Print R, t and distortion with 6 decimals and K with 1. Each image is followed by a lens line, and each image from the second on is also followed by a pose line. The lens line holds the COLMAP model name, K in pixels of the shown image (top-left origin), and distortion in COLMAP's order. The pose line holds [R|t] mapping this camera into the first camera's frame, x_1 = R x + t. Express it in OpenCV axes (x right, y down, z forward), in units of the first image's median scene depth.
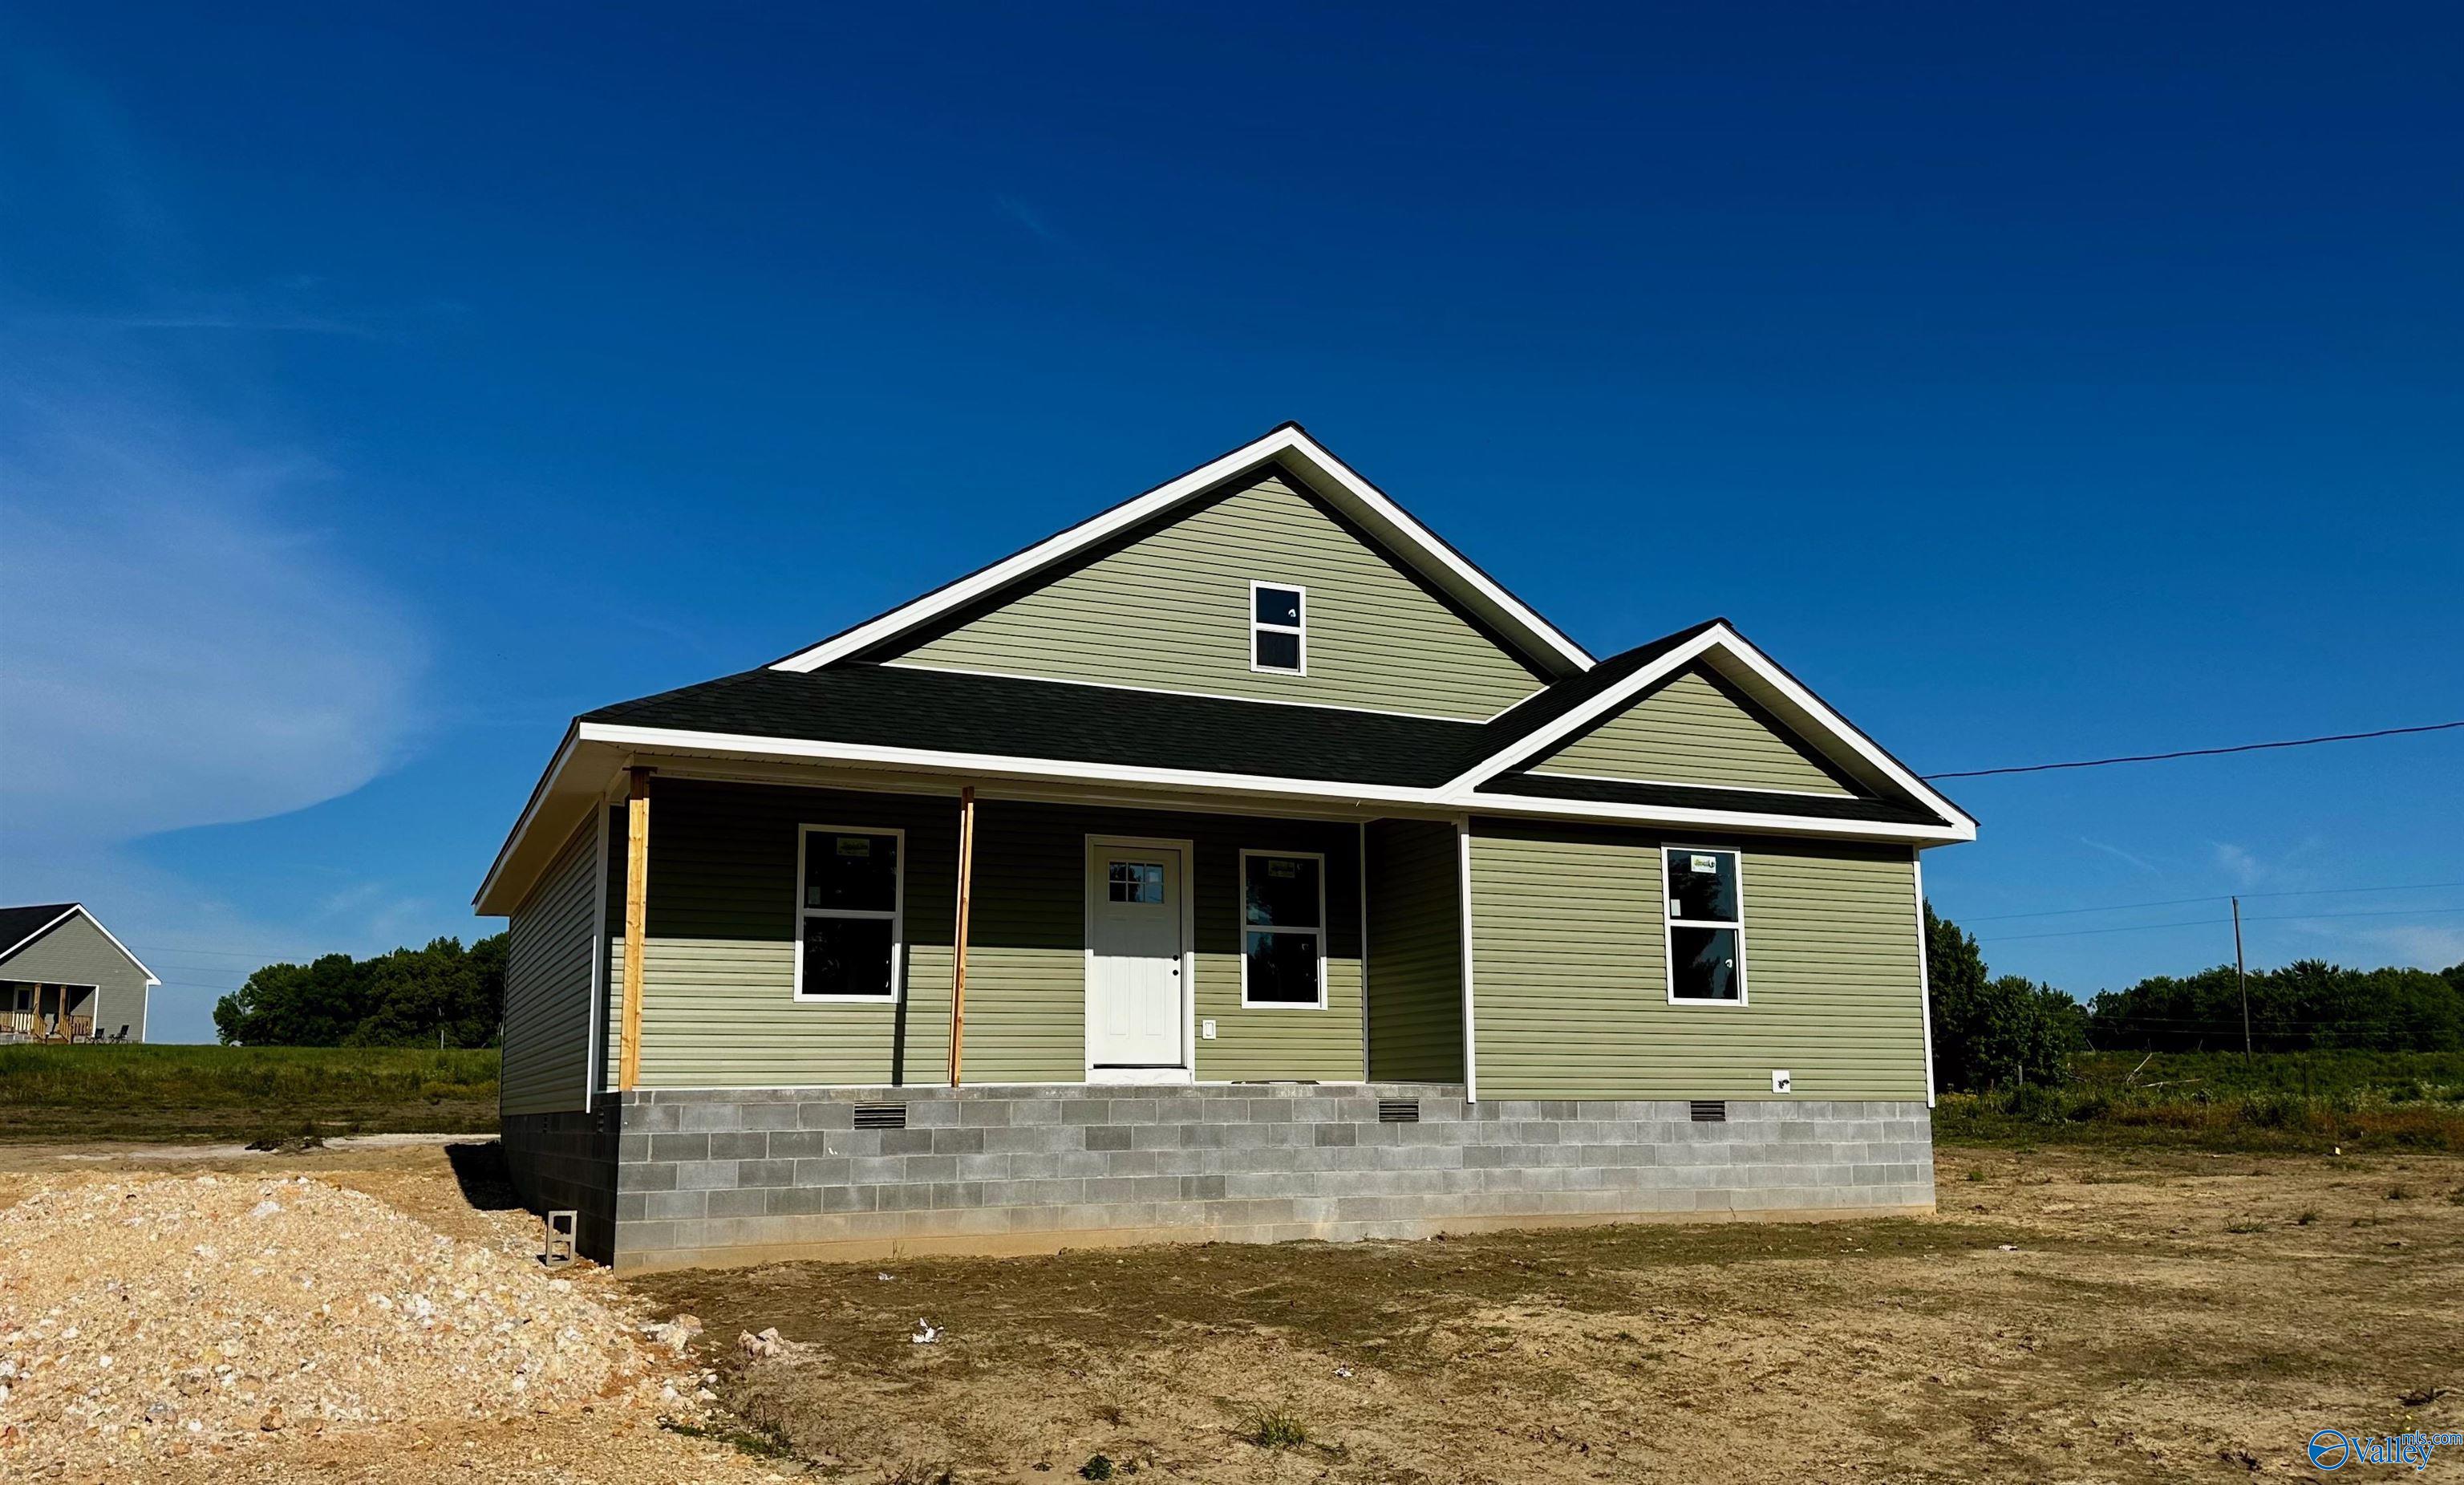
lens RADIAL K [[1868.5, 0, 1233.6], [0, 1868.5, 842.1], [0, 0, 1]] dist [0.108036, -0.188544]
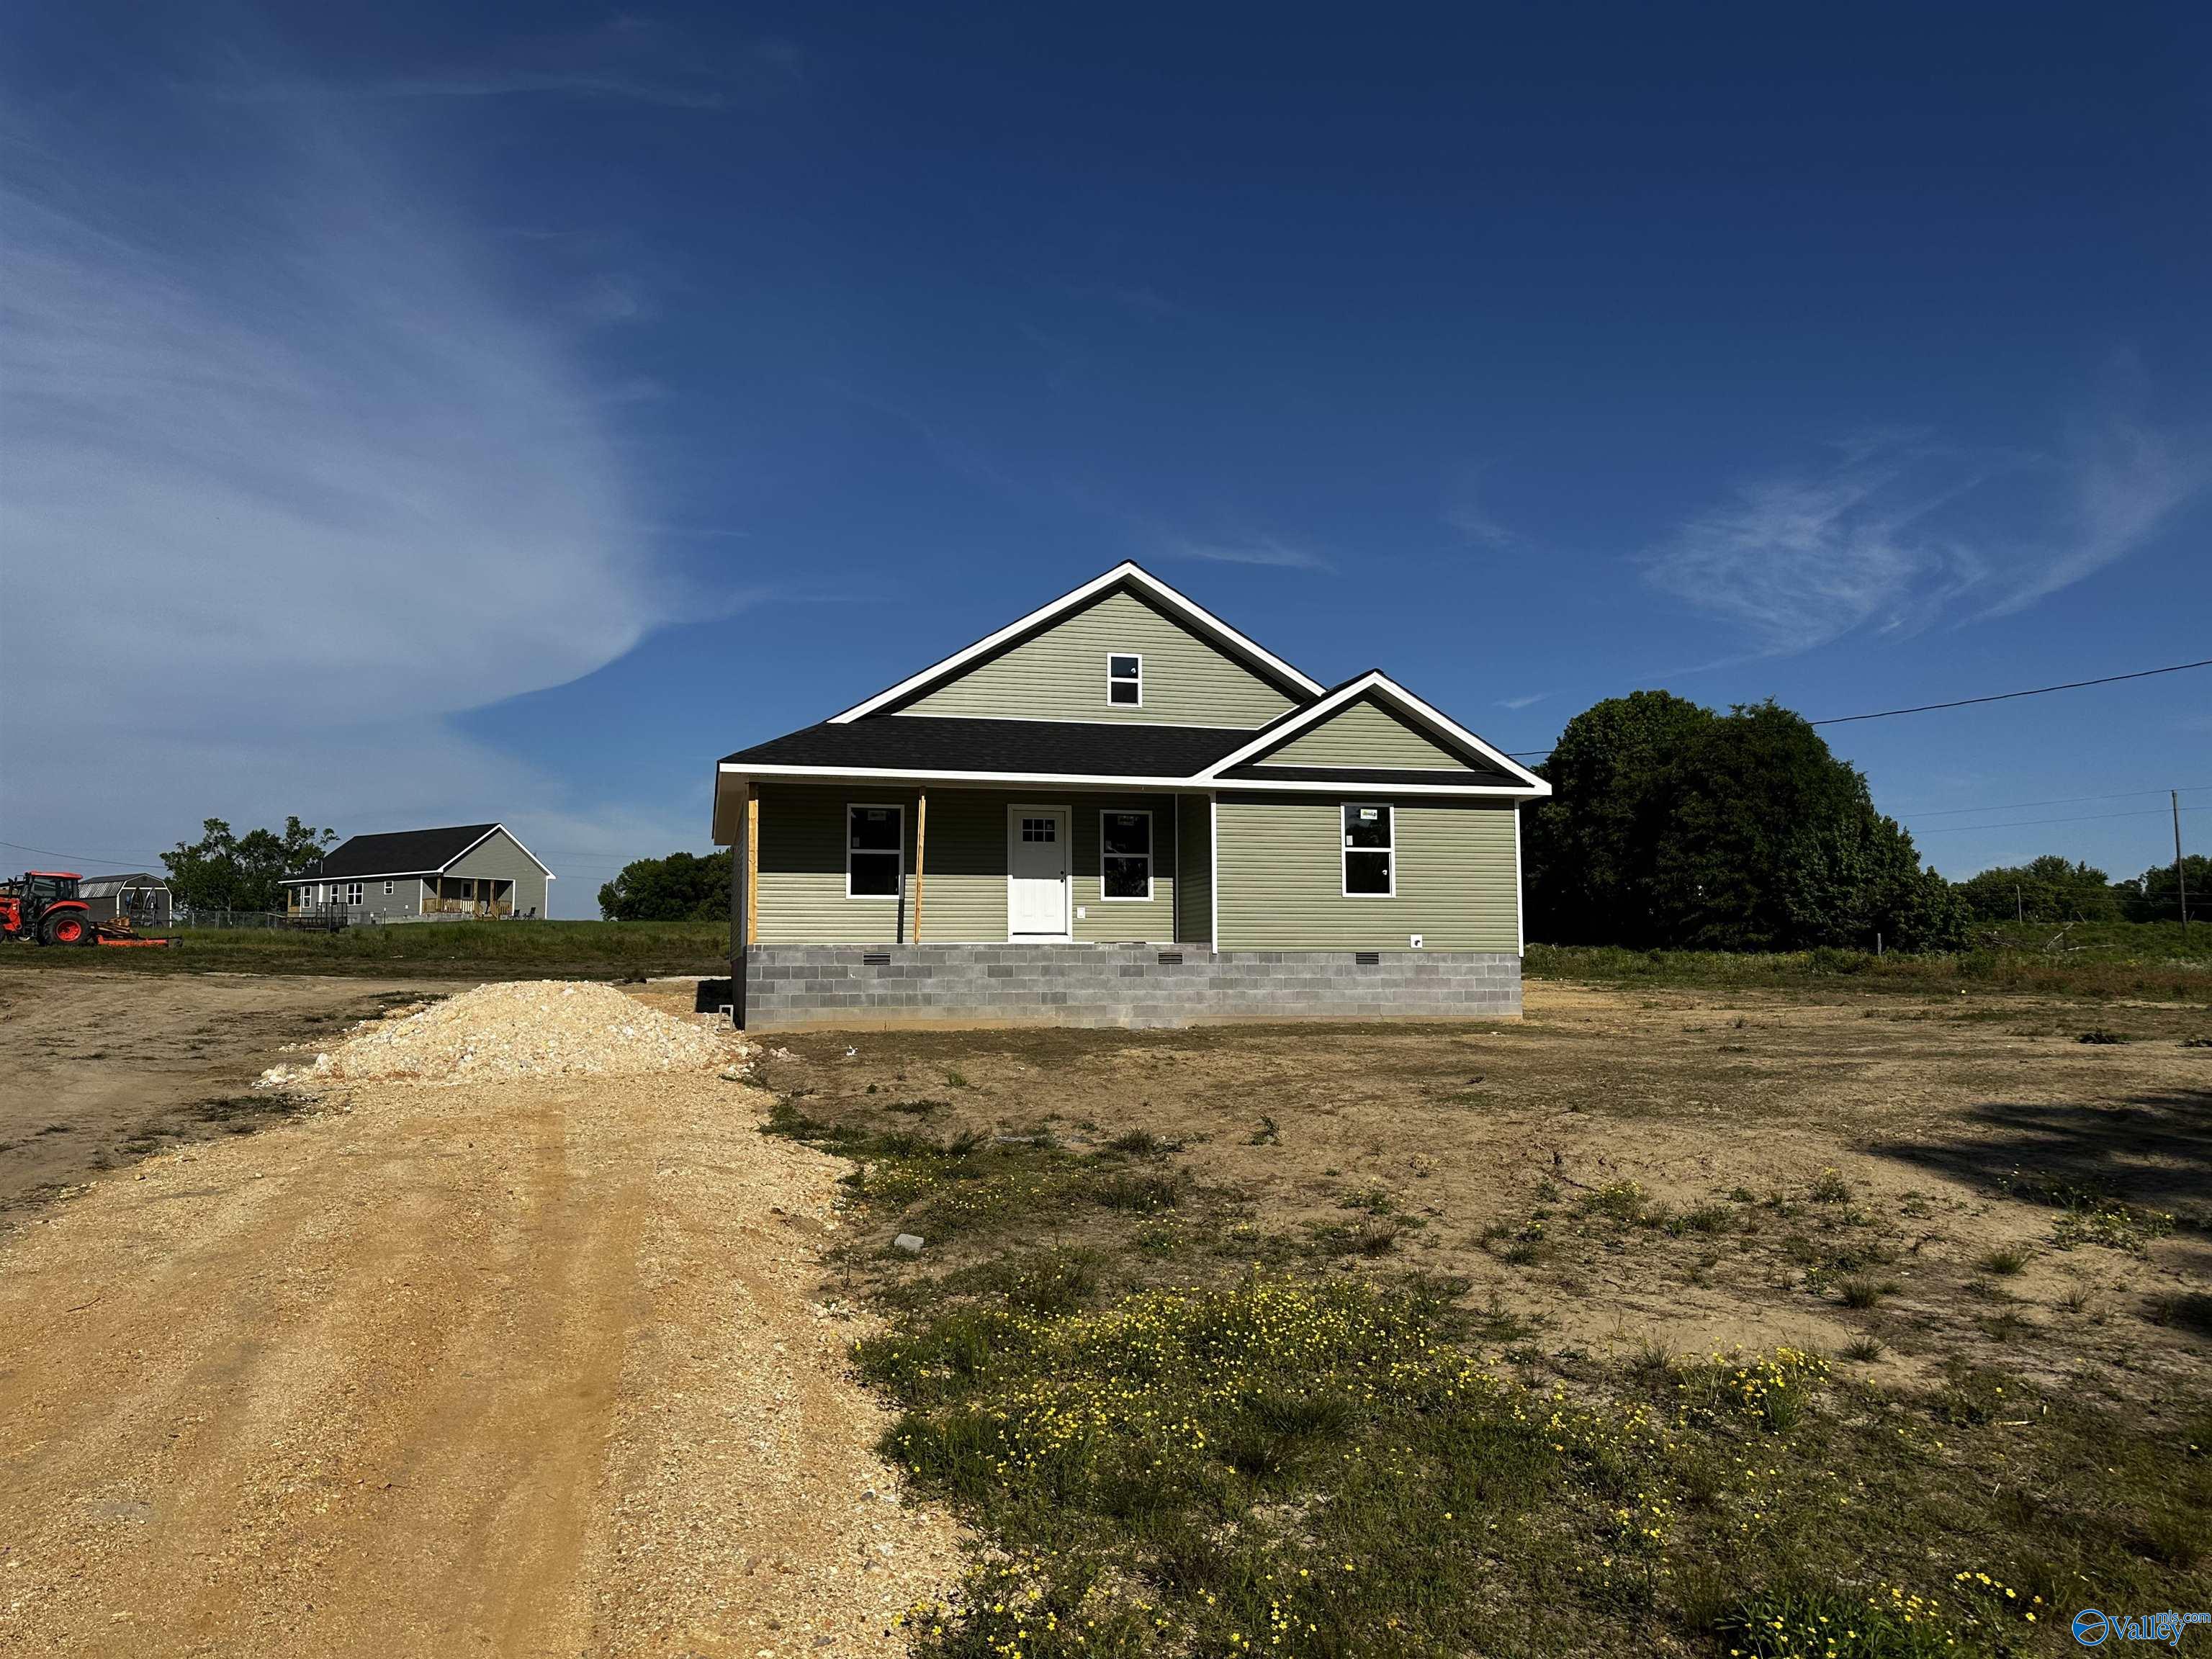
lens RADIAL K [[1565.5, 0, 1106.0], [0, 1565.5, 829.5], [0, 0, 1]] dist [0.038093, -0.001944]
pose [[0.983628, -0.013280, -0.179719, 0.277819], [0.022316, 0.998581, 0.048349, -0.049720], [0.178822, -0.051568, 0.982529, -0.446137]]
